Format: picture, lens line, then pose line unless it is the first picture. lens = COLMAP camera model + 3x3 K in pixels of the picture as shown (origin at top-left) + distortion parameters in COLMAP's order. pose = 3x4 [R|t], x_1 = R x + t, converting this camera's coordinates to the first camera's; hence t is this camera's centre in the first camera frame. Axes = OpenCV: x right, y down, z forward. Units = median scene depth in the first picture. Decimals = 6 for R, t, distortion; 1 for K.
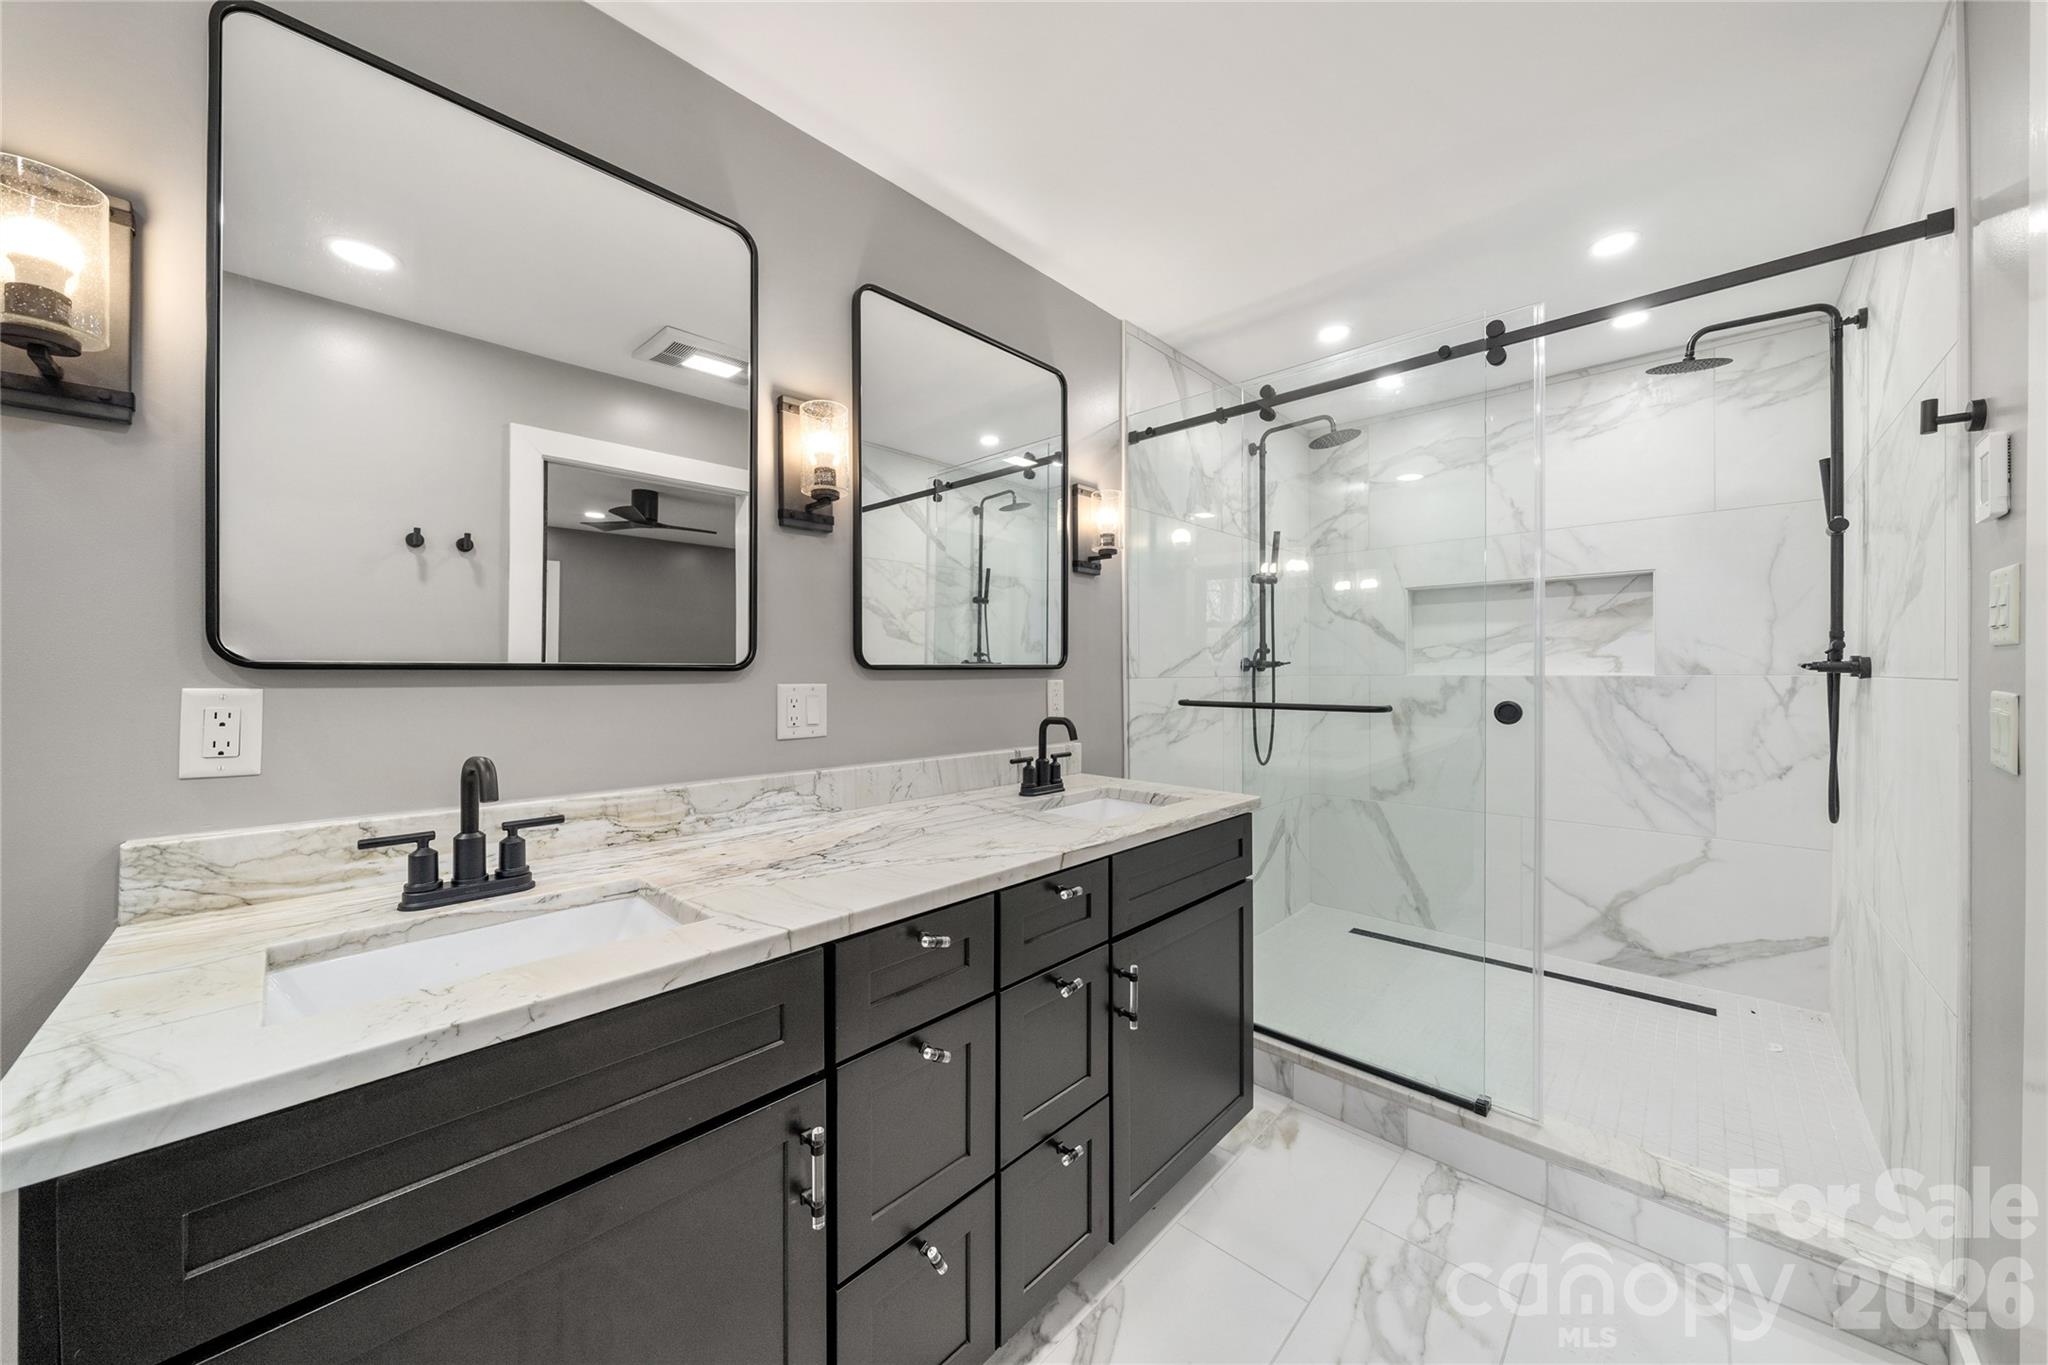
lens RADIAL K [[712.2, 0, 1035.4], [0, 712.2, 674.7], [0, 0, 1]] dist [-0.002328, -0.000098]
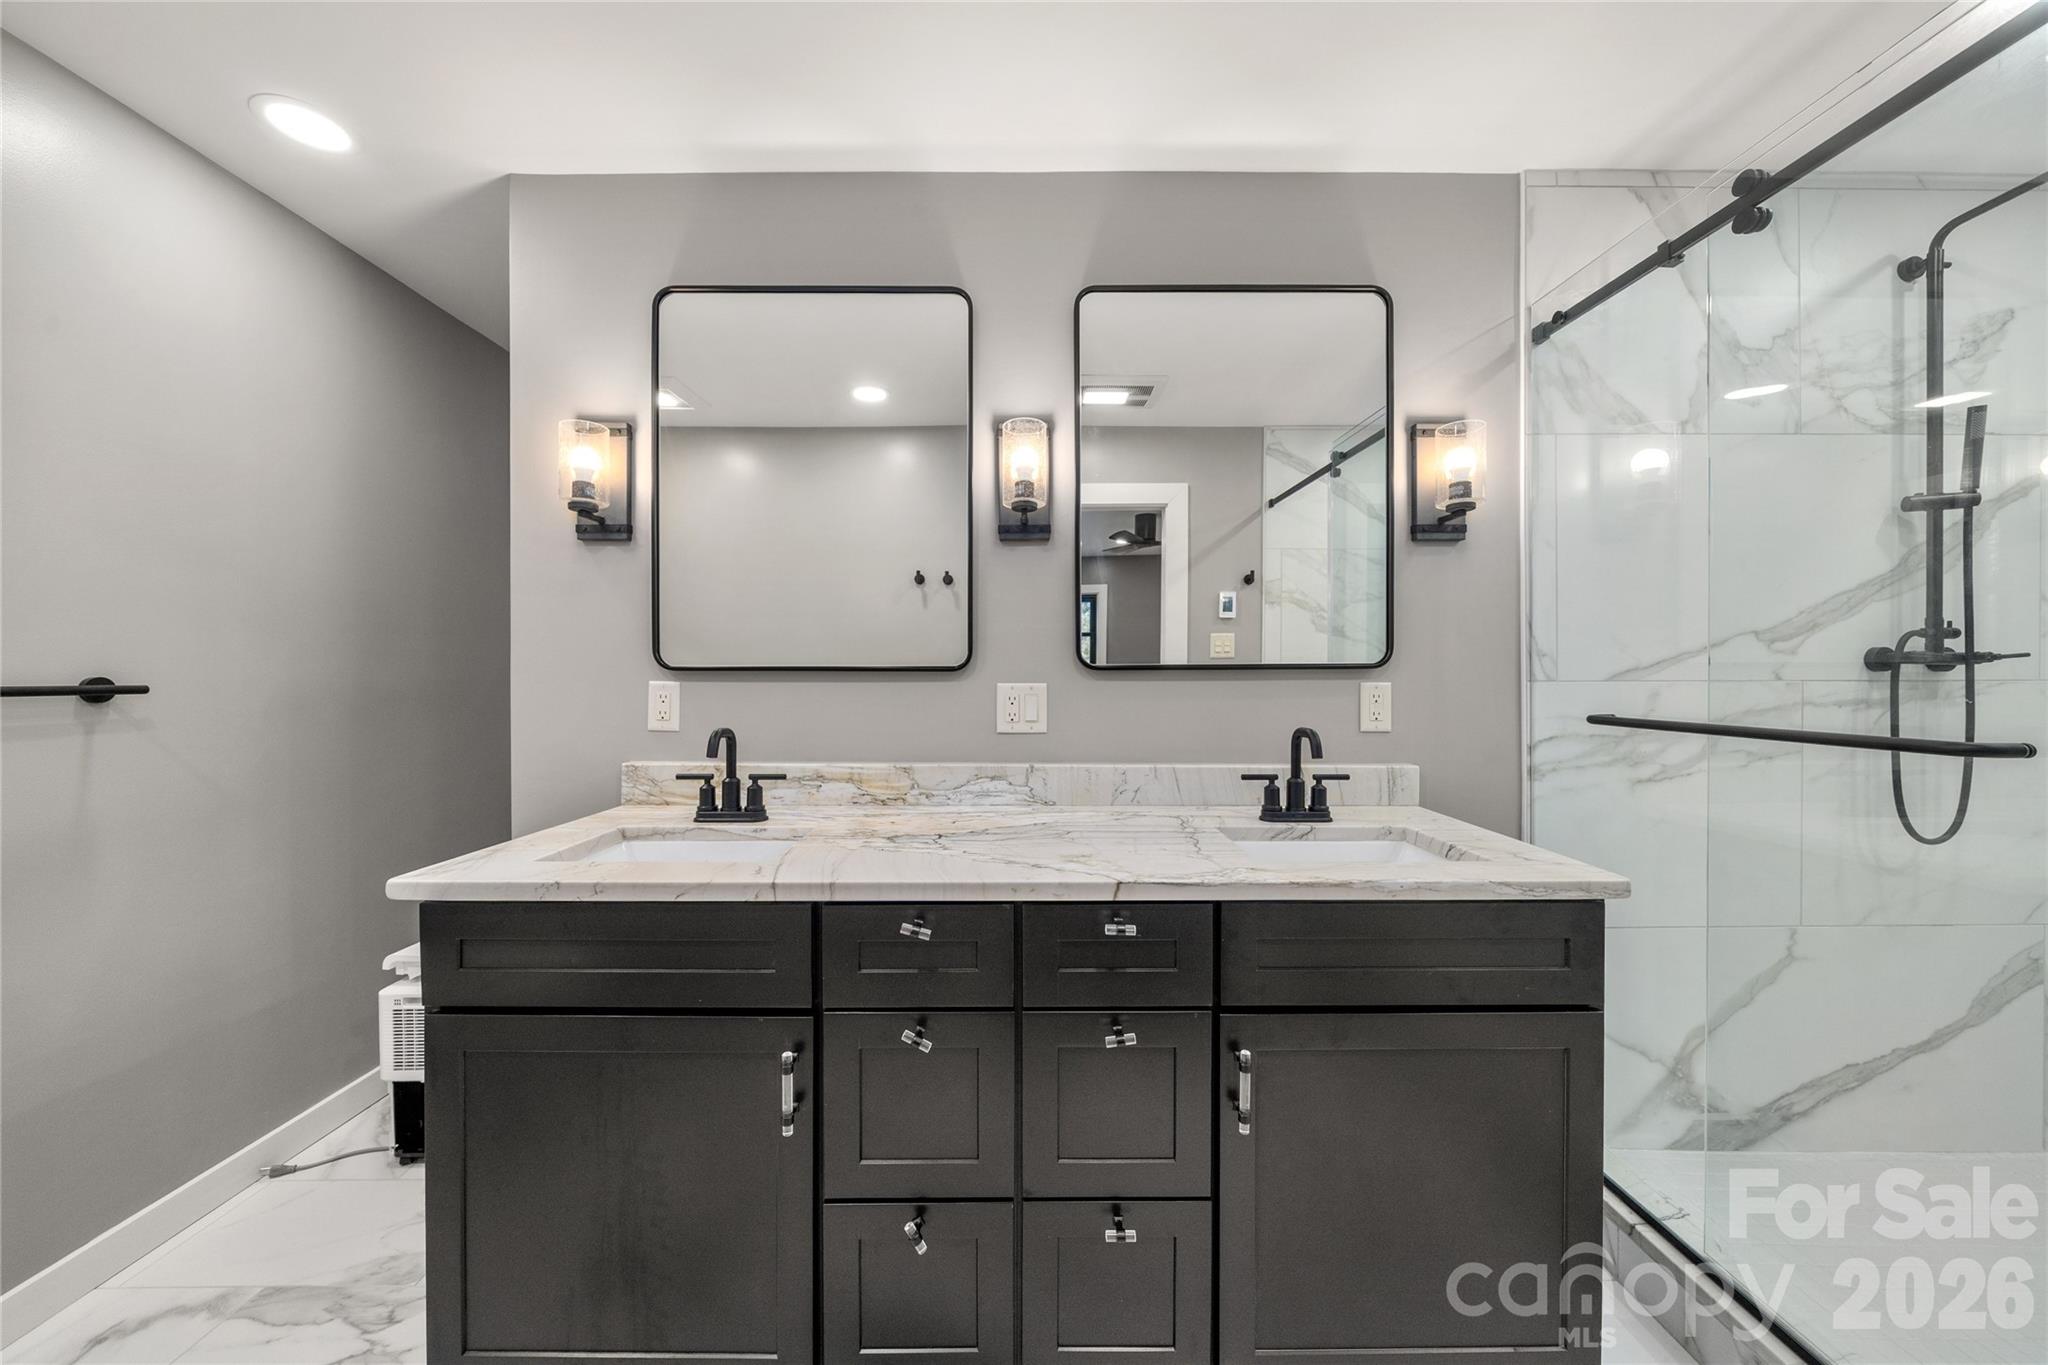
lens RADIAL K [[712.2, 0, 1029.2], [0, 712.2, 675.9], [0, 0, 1]] dist [-0.002328, -0.000098]
pose [[0.692388, 0.003419, -0.721518, 0.438268], [-0.002953, 0.999994, 0.001905, -0.000029], [0.721520, 0.000812, 0.692393, 0.242699]]
